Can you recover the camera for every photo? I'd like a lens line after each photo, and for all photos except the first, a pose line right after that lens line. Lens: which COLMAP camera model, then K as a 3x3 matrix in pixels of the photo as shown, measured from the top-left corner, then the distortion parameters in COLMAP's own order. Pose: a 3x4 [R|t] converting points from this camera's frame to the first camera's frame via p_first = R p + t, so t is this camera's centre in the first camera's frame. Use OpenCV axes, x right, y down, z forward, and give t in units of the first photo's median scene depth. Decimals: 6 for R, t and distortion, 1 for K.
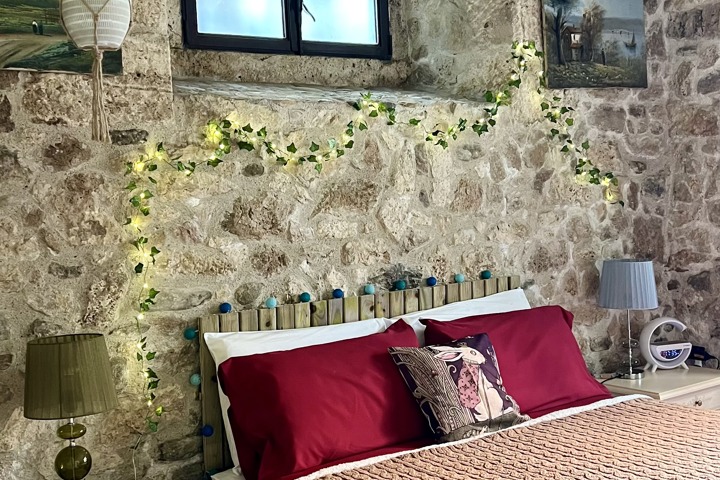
lens RADIAL K [[954.9, 0, 360.0], [0, 954.9, 240.0], [0, 0, 1]] dist [0.100936, -0.036018]
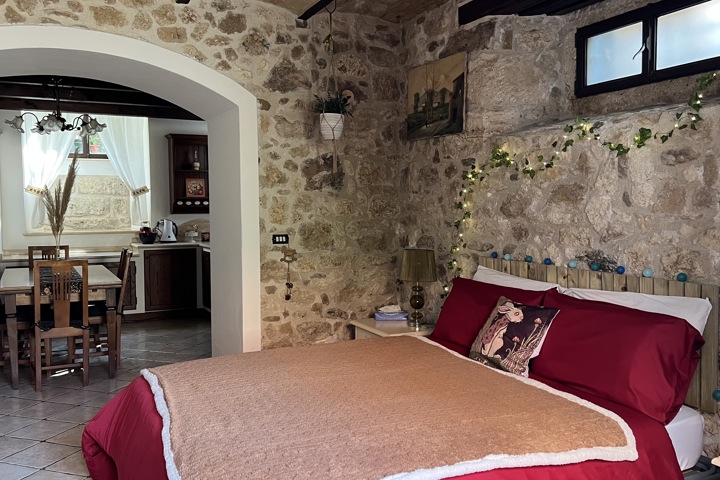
lens RADIAL K [[637.8, 0, 360.0], [0, 637.8, 240.0], [0, 0, 1]] dist [0.090008, -0.168416]
pose [[-0.205470, 0.102826, -0.973246, 0.952966], [-0.043390, 0.992530, 0.114024, -0.073132], [0.977701, 0.065658, -0.199474, 0.880035]]
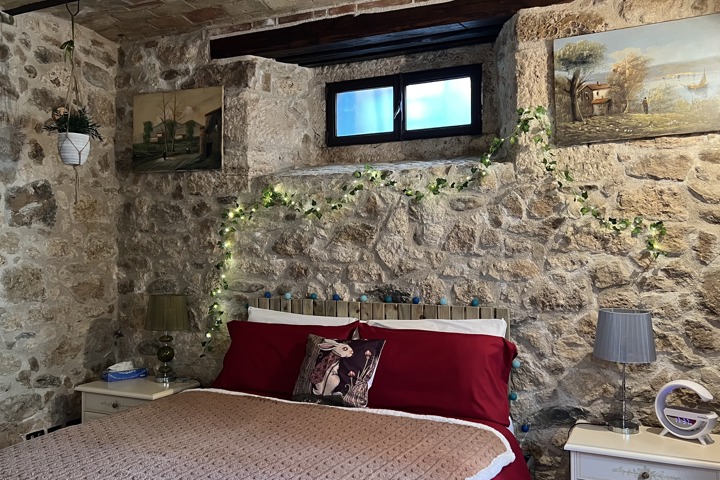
lens RADIAL K [[637.8, 0, 360.0], [0, 637.8, 240.0], [0, 0, 1]] dist [0.090008, -0.168416]
pose [[0.460227, 0.036342, -0.887057, 0.869411], [-0.067717, 0.997688, 0.005741, -0.043122], [0.885215, 0.057427, 0.461624, 0.534689]]
